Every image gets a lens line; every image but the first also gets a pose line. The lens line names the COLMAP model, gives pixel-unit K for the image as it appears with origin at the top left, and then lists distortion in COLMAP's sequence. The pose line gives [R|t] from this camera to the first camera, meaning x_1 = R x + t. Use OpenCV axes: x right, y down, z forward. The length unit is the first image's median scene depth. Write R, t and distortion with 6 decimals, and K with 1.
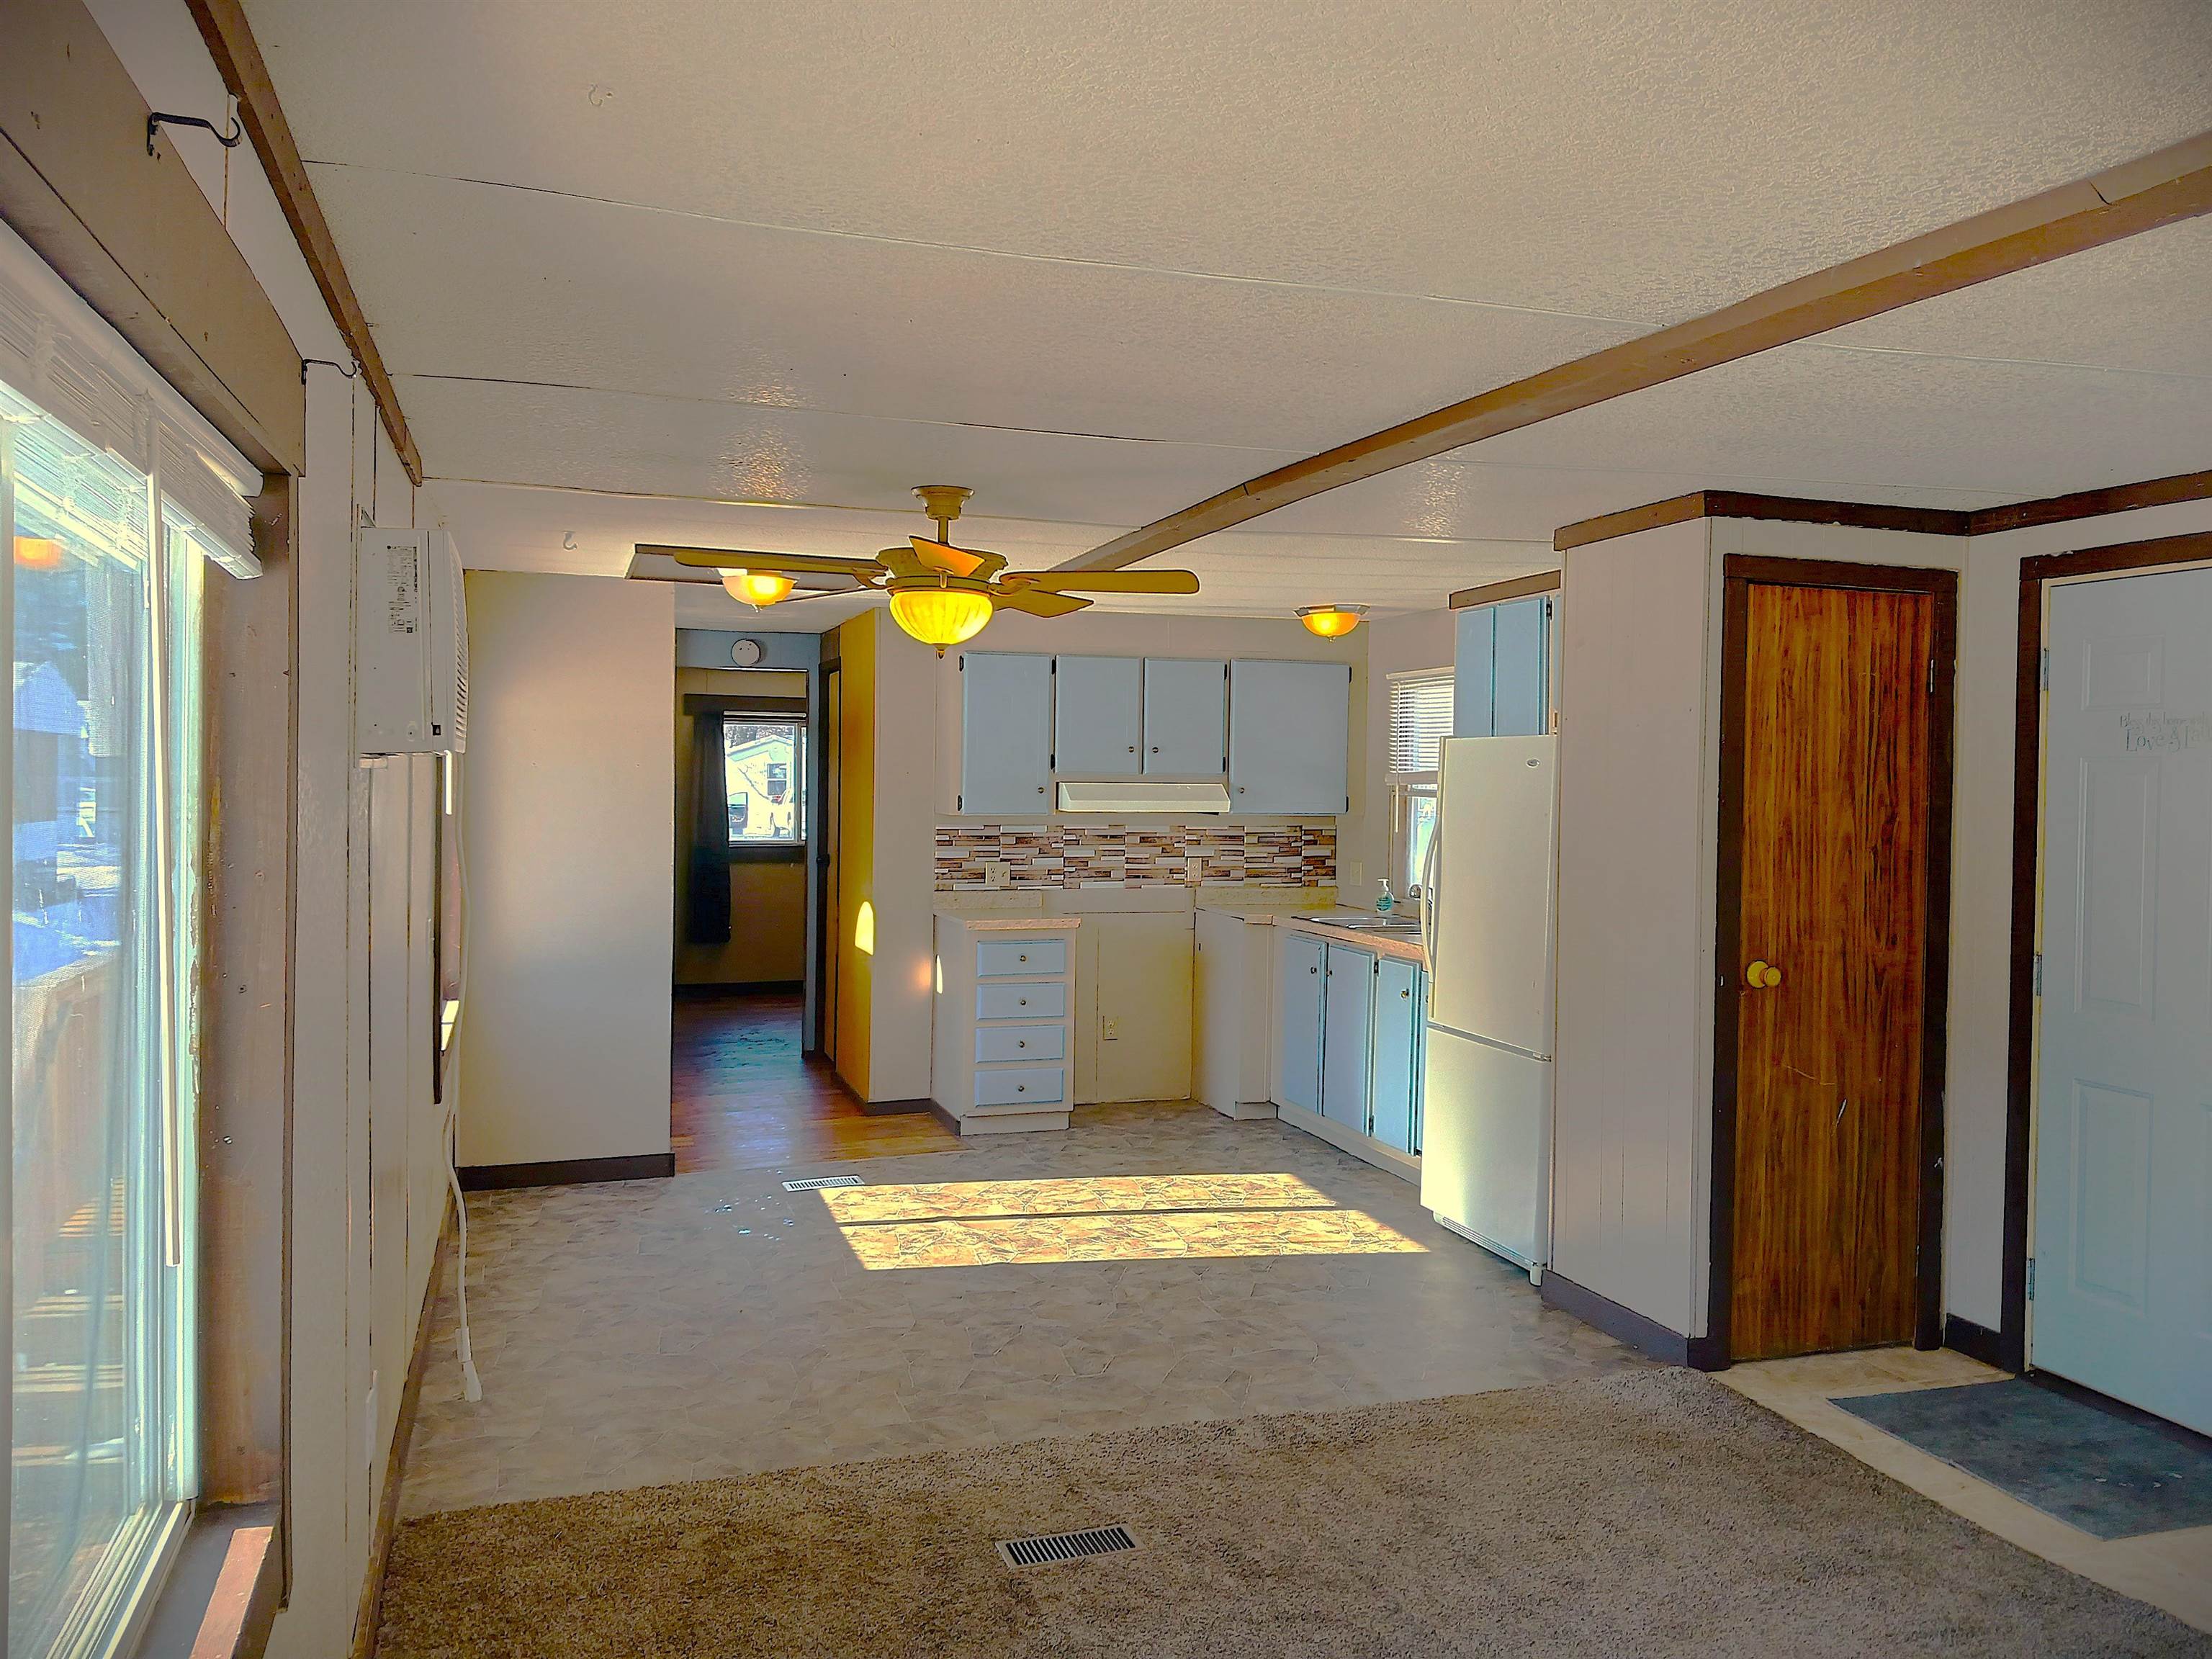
lens RADIAL K [[1750.5, 0, 1127.5], [0, 1750.5, 813.6], [0, 0, 1]] dist [0.059651, -0.093720]
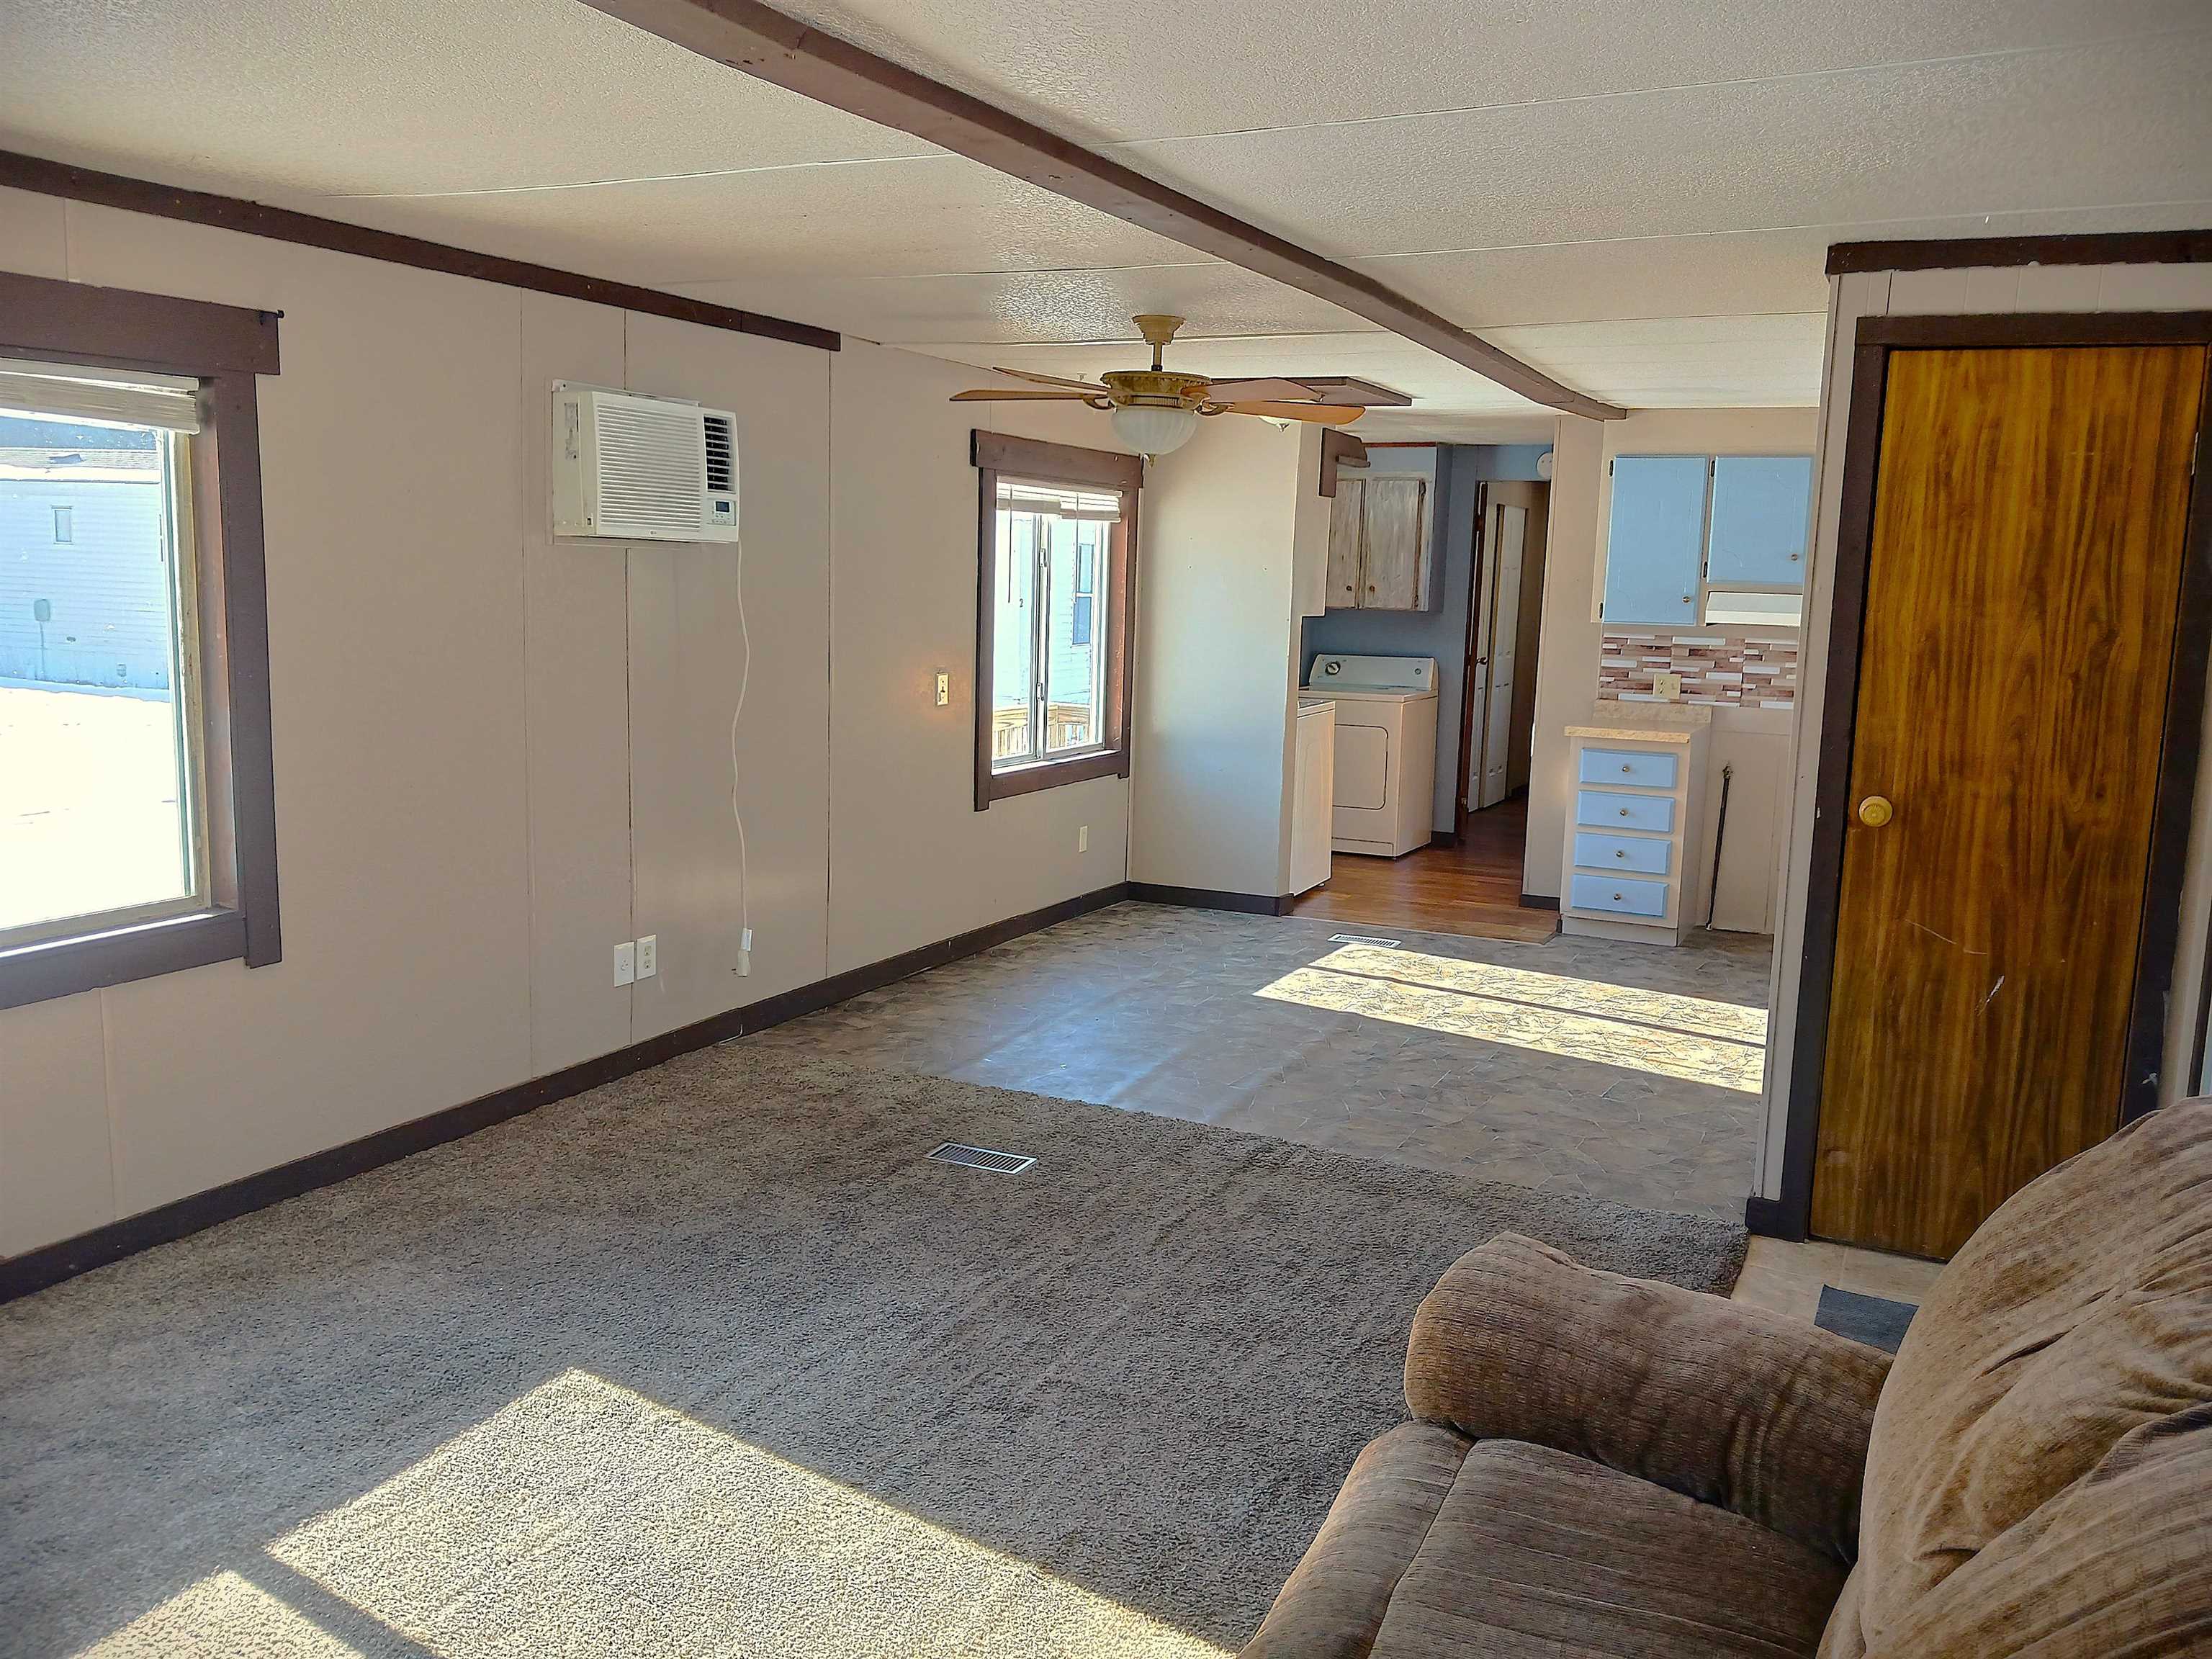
lens RADIAL K [[1750.5, 0, 1102.0], [0, 1750.5, 814.0], [0, 0, 1]] dist [0.059651, -0.093720]
pose [[0.711771, 0.107921, -0.694071, 0.606582], [-0.038403, 0.992627, 0.114961, 0.006402], [0.701361, -0.055172, 0.710668, 0.103581]]
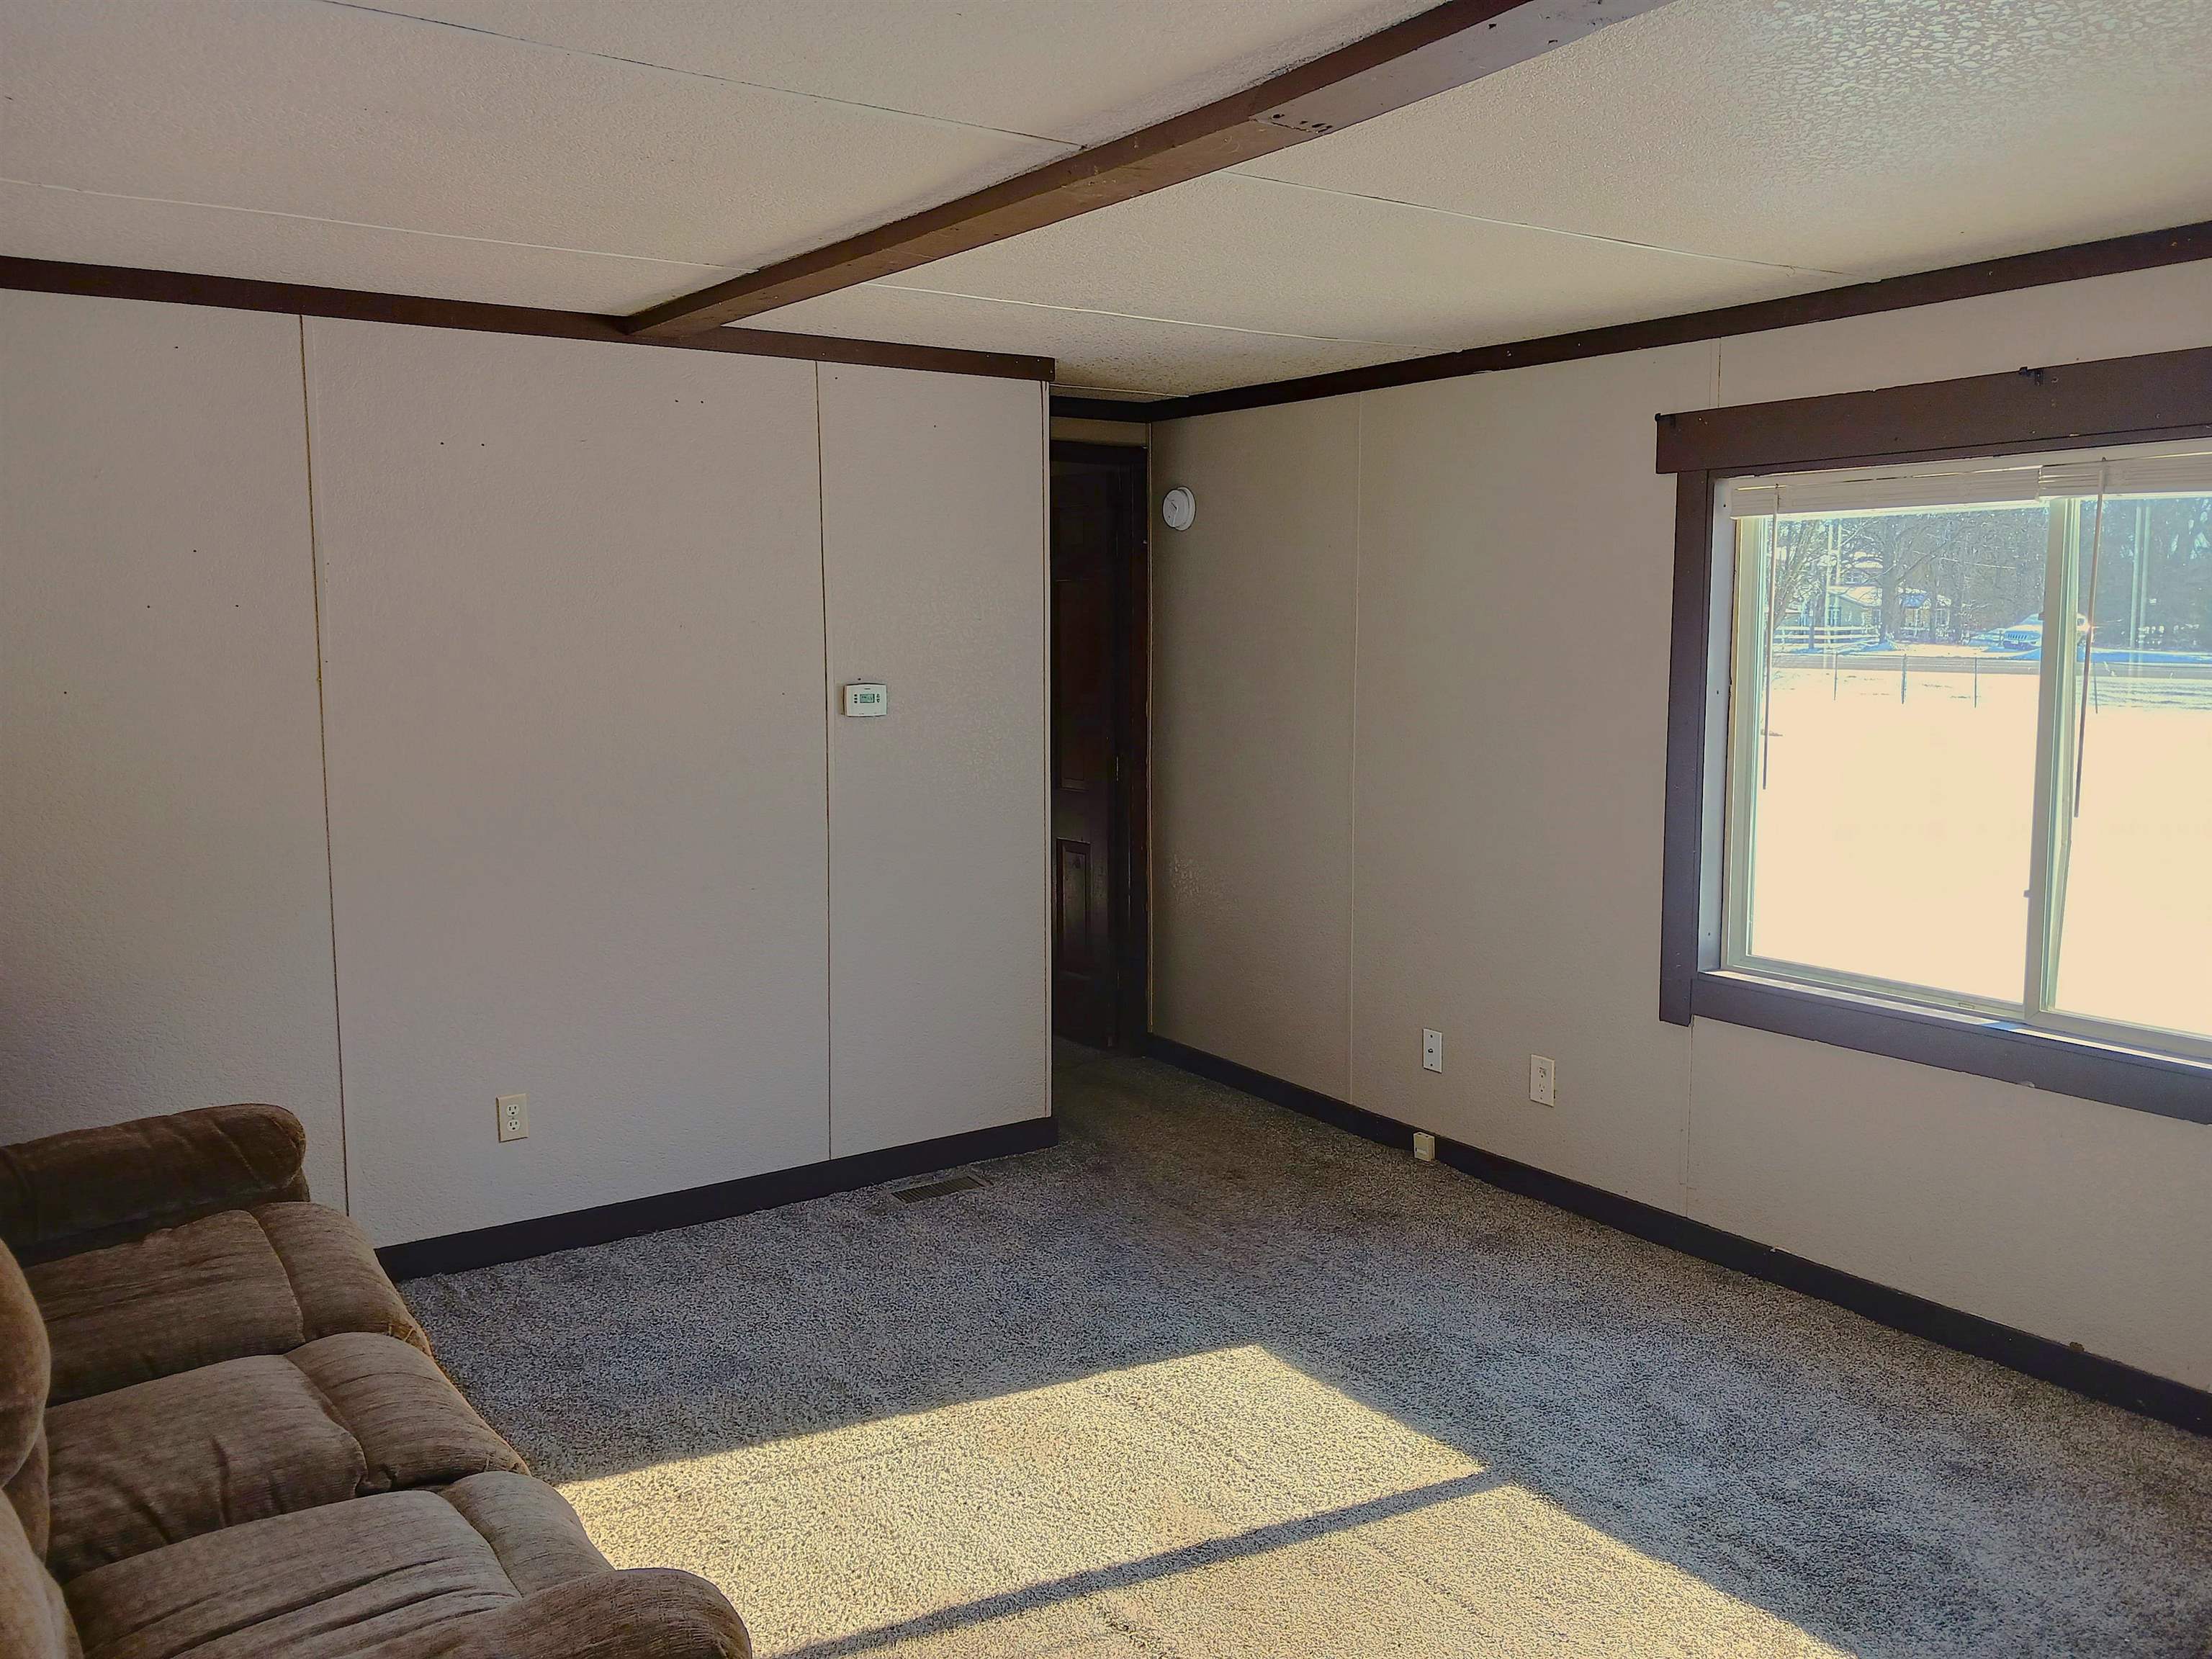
lens RADIAL K [[1750.5, 0, 1119.0], [0, 1750.5, 830.2], [0, 0, 1]] dist [0.059651, -0.093720]
pose [[-0.962835, 0.026228, -0.268815, 0.378717], [-0.012613, 0.989822, 0.141754, -0.016770], [0.269797, 0.139876, -0.952704, 0.802684]]
